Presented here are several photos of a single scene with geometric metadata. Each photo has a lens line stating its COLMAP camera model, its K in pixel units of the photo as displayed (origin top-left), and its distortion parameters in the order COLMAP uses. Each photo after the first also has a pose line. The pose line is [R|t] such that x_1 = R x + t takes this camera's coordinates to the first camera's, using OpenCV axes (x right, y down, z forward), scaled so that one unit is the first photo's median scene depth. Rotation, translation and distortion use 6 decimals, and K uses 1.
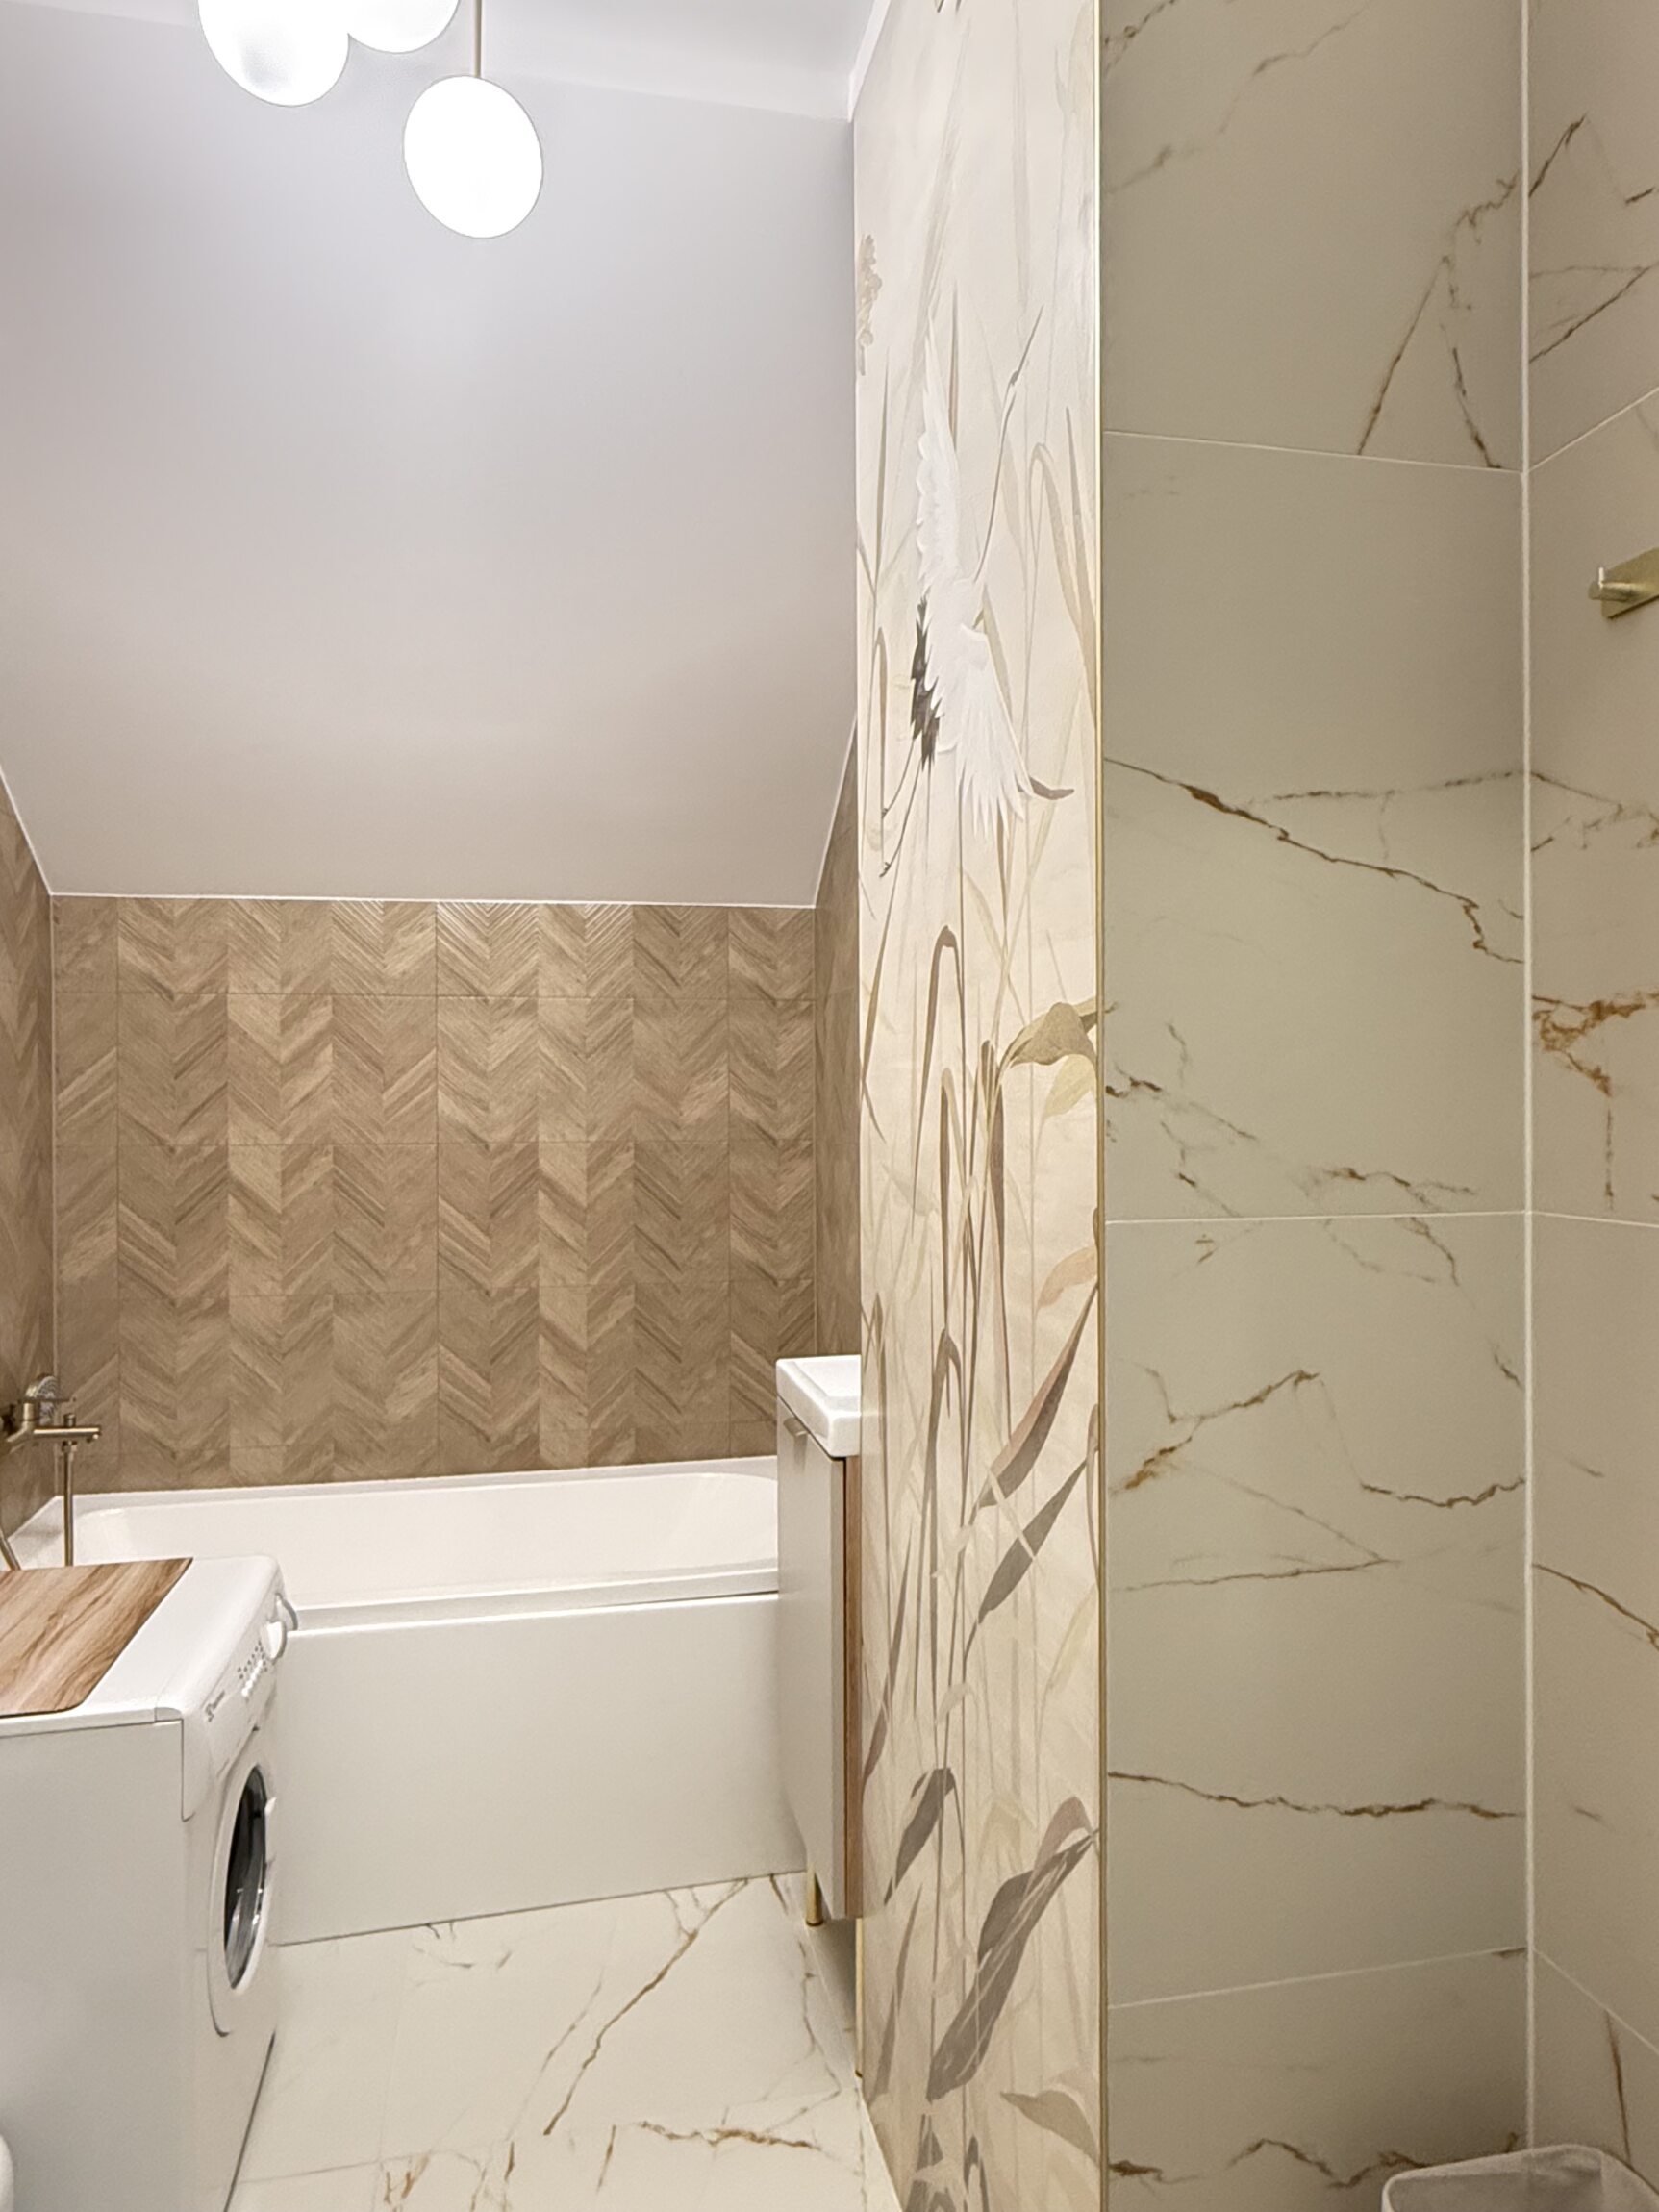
lens RADIAL K [[1407.0, 0, 842.0], [0, 1407.0, 1102.7], [0, 0, 1]] dist [-0.000624, 0.000891]
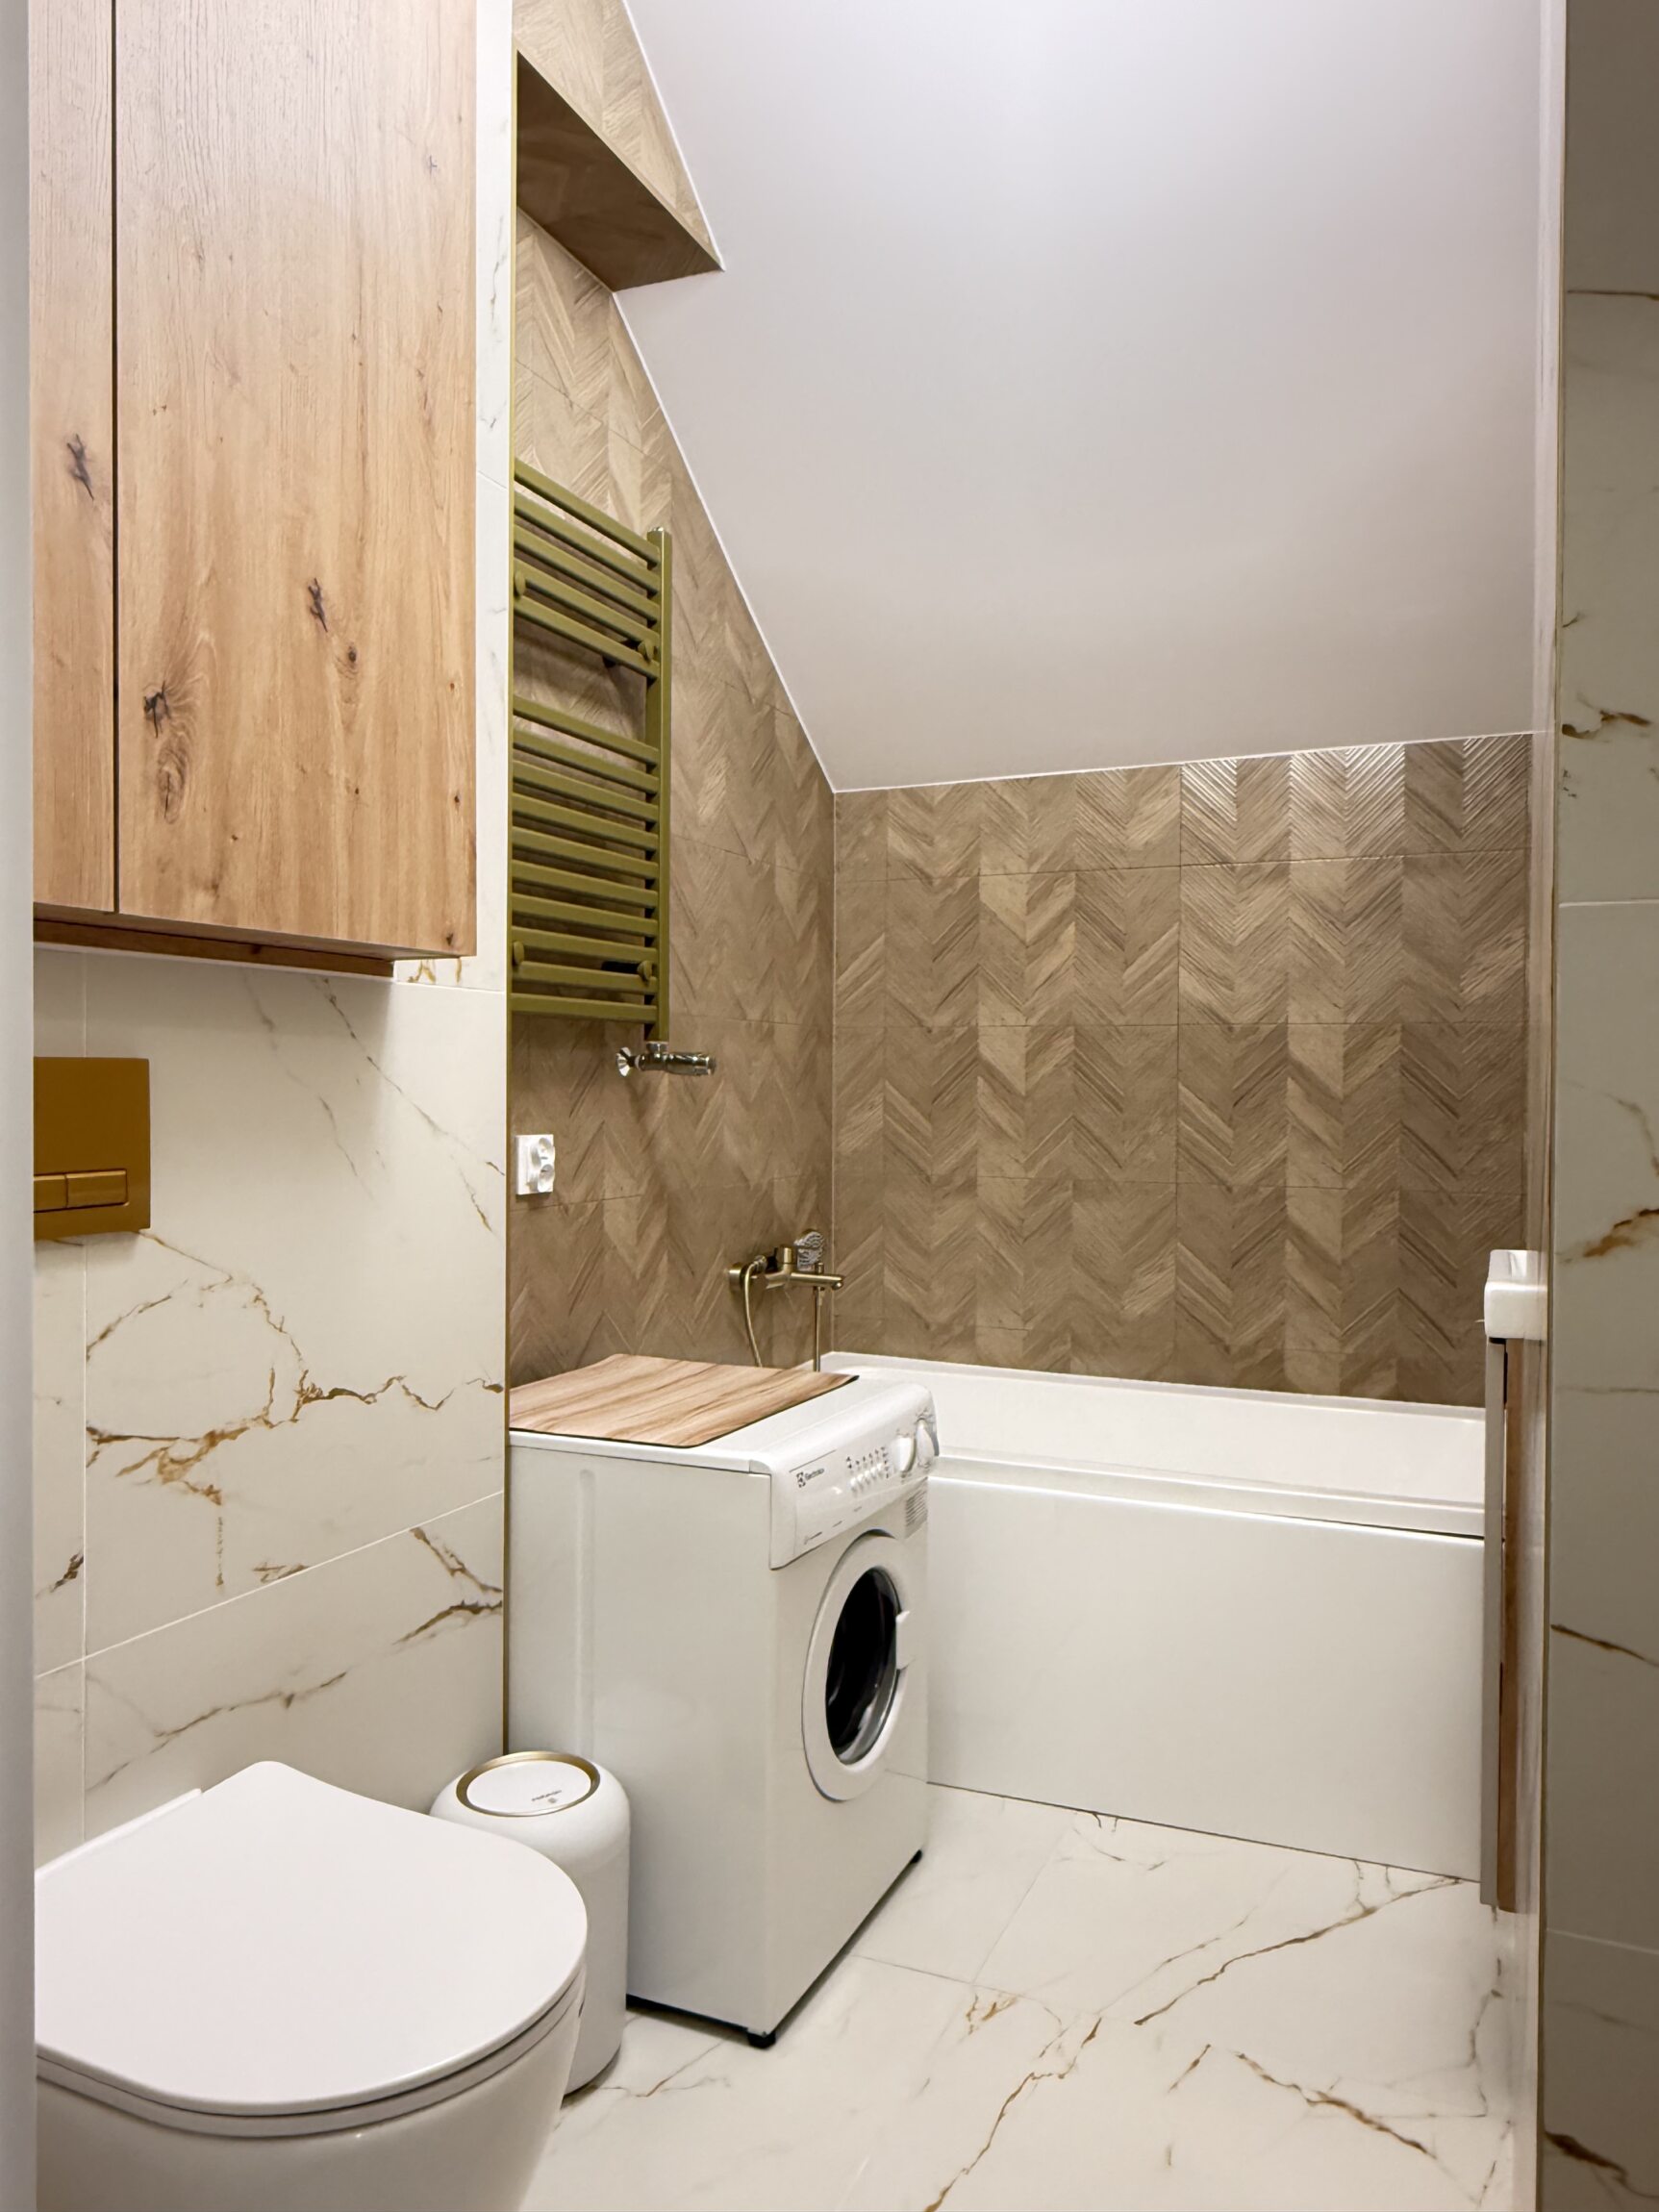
lens RADIAL K [[1565.5, 0, 829.5], [0, 1565.5, 1106.0], [0, 0, 1]] dist [-0.000981, -0.003756]
pose [[0.805607, 0.018542, -0.592160, 0.143644], [-0.011943, 0.999815, 0.015059, 0.071780], [0.592329, -0.005060, 0.805680, 0.031665]]
